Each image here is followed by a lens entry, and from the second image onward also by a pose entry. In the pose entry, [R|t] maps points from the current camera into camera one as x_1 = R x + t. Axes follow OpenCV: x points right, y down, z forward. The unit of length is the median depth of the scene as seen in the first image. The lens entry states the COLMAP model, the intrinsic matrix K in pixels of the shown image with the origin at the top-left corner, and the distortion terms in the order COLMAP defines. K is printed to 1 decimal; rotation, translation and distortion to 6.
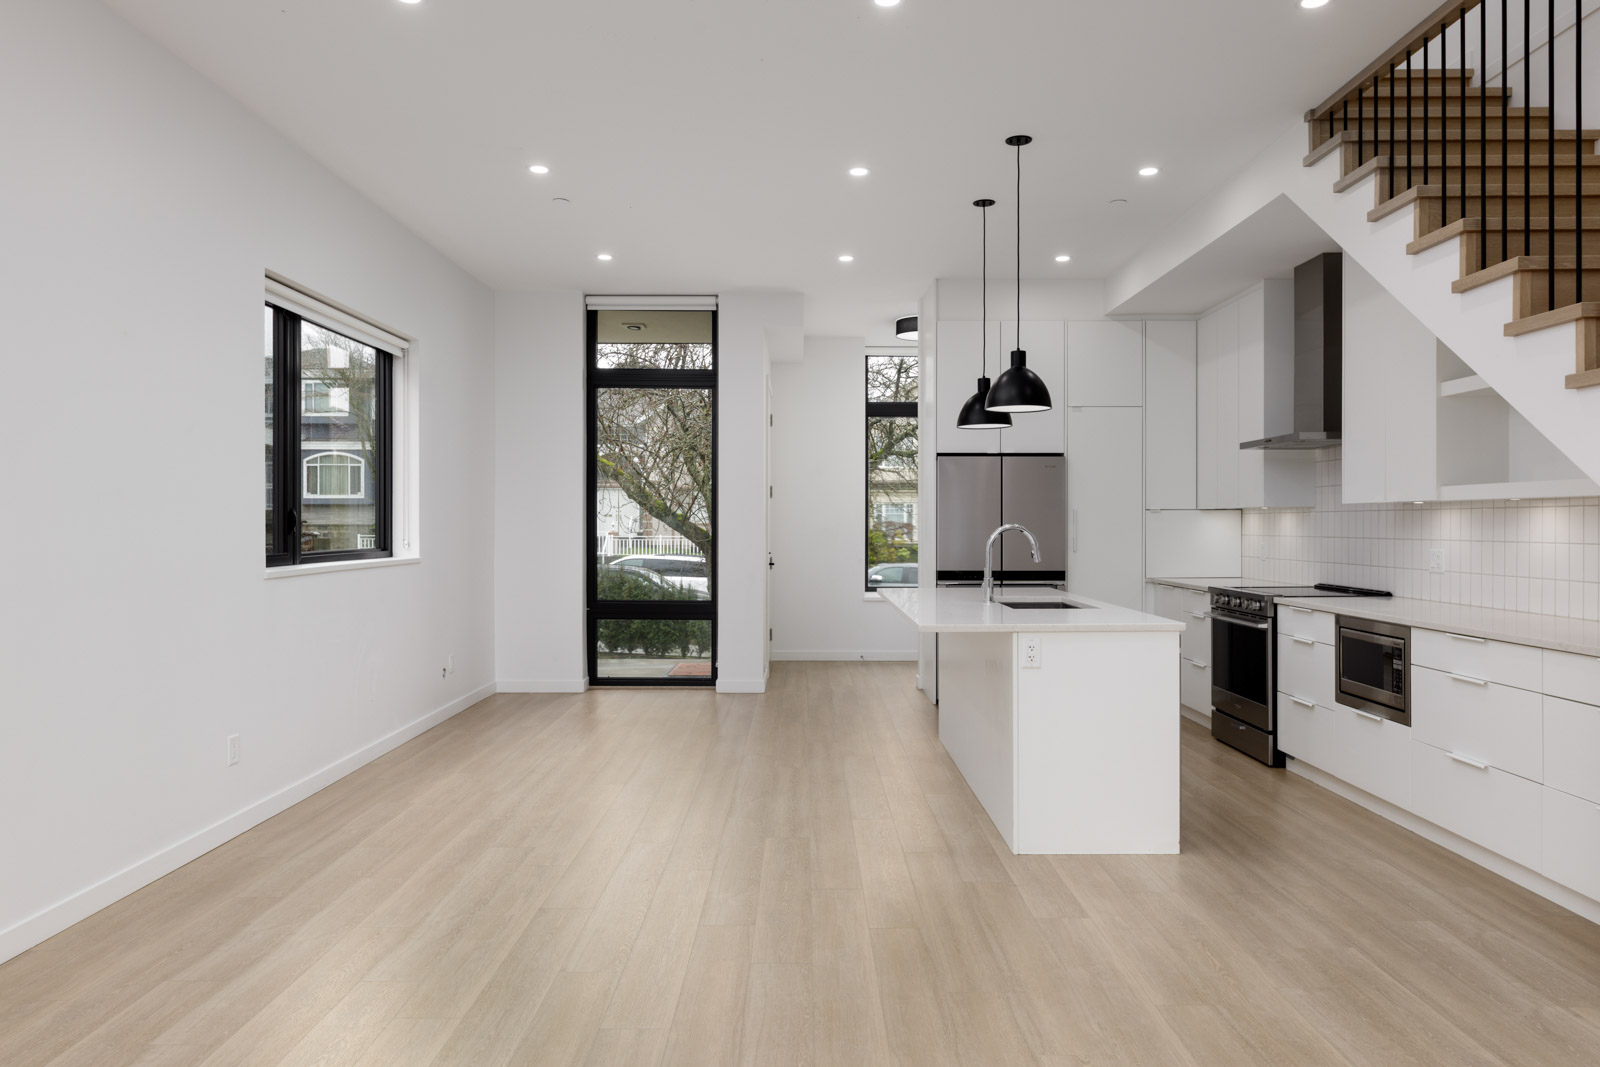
lens RADIAL K [[1026.5, 0, 809.1], [0, 1026.5, 532.8], [0, 0, 1]] dist [-0.000031, 0.000696]
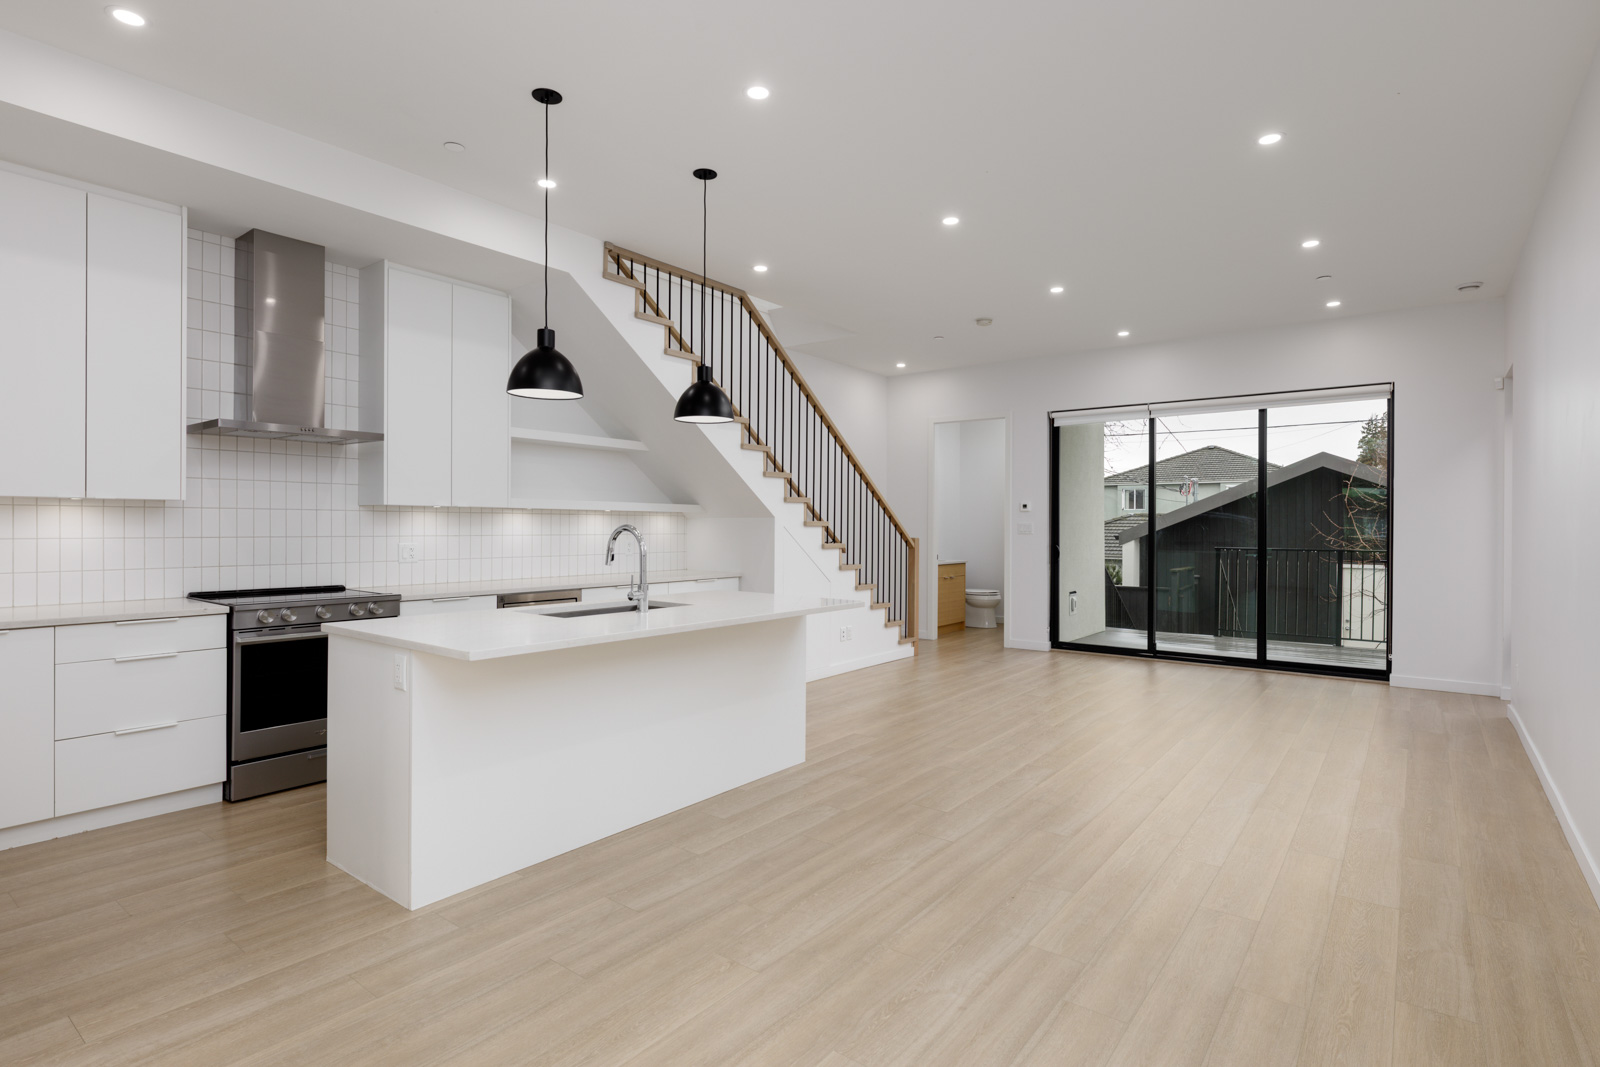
lens RADIAL K [[805.6, 0, 803.0], [0, 805.6, 528.8], [0, 0, 1]] dist [-0.000895, -0.004369]
pose [[-0.787825, -0.006220, 0.615868, -0.359332], [0.001554, 0.999926, 0.012087, -0.012534], [-0.615897, 0.010480, -0.787757, 1.416958]]
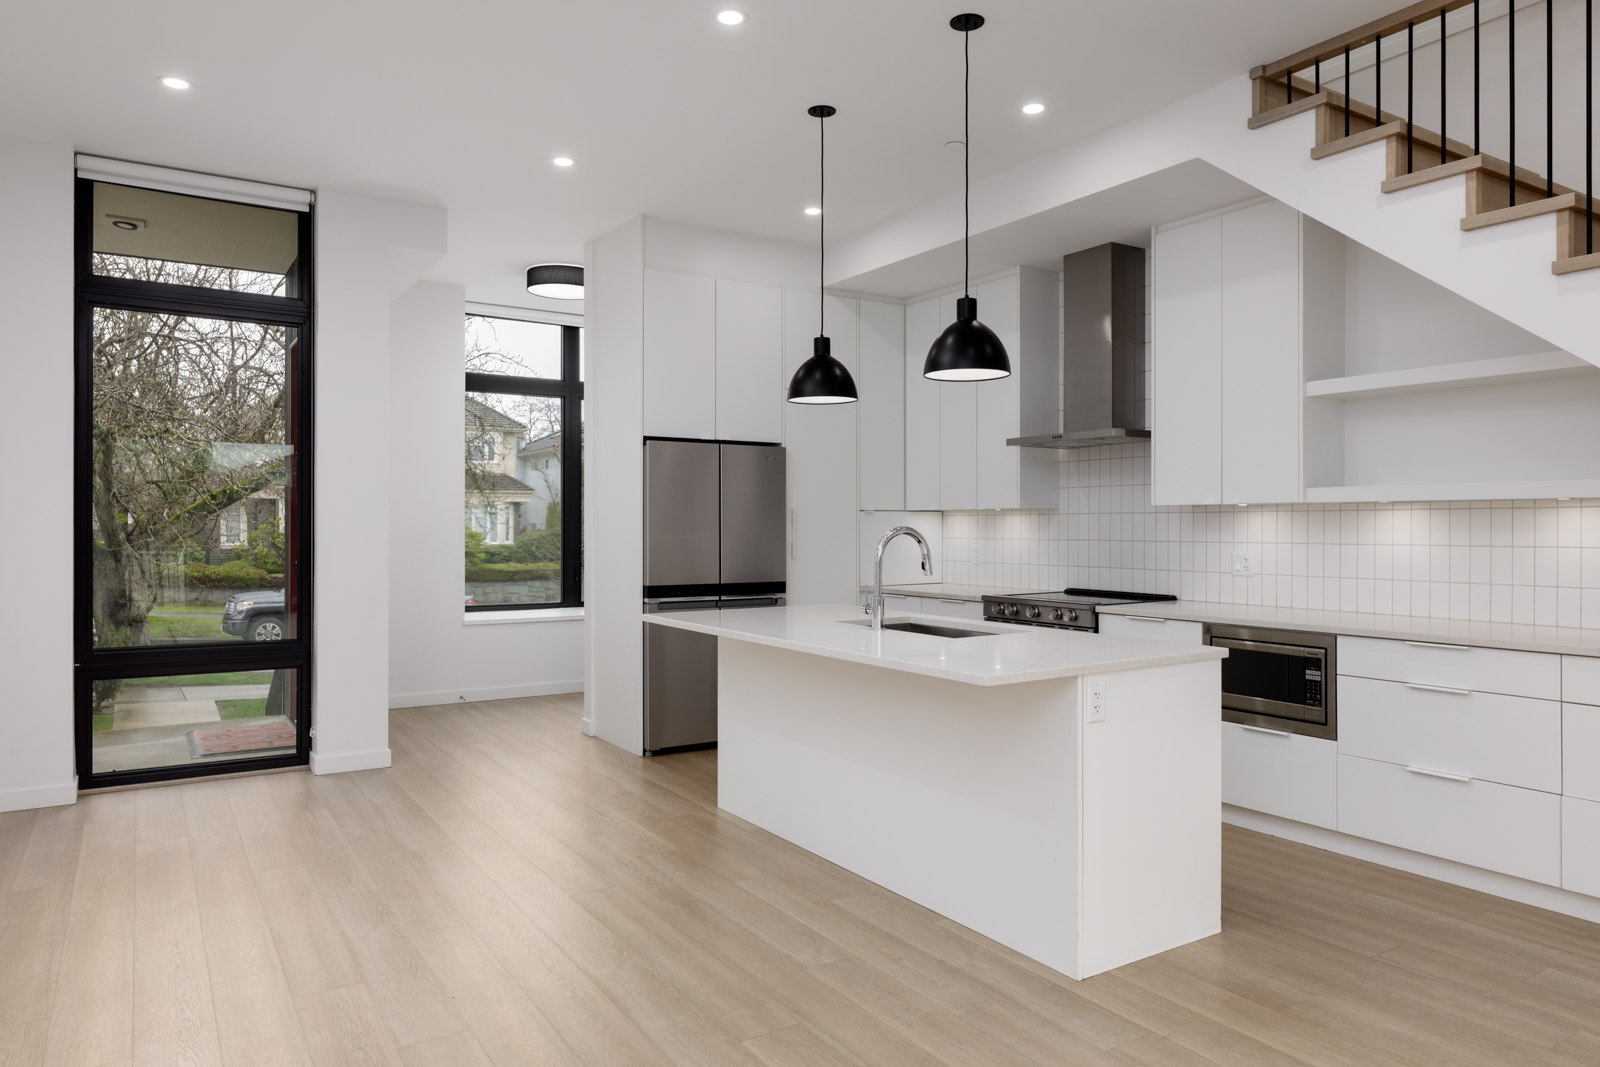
lens RADIAL K [[1026.5, 0, 806.3], [0, 1026.5, 531.9], [0, 0, 1]] dist [-0.000031, 0.000696]
pose [[0.841962, -0.002684, 0.539530, -0.270618], [0.004330, 0.999989, -0.001784, -0.003435], [-0.539519, 0.003838, 0.841964, 0.373735]]
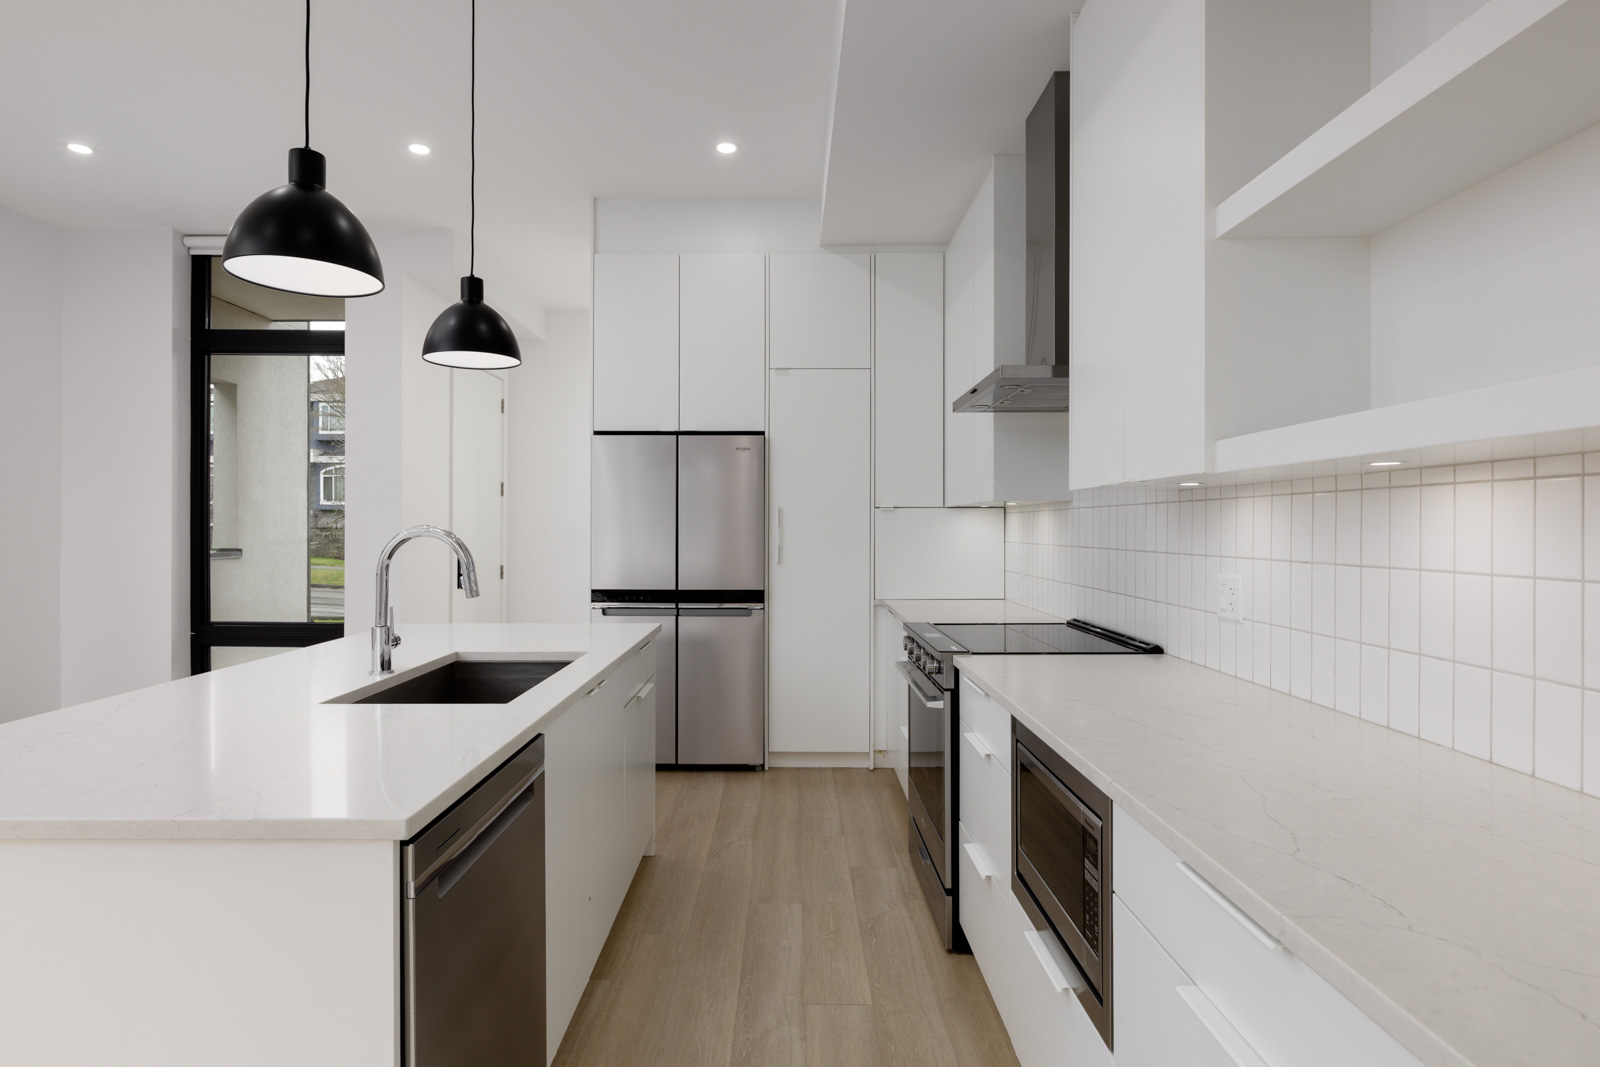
lens RADIAL K [[832.0, 0, 783.1], [0, 832.0, 528.4], [0, 0, 1]] dist [-0.002503, 0.000699]
pose [[0.999878, 0.002854, -0.015348, 0.375427], [-0.002987, 0.999958, -0.008695, -0.002953], [0.015322, 0.008740, 0.999844, 0.552050]]
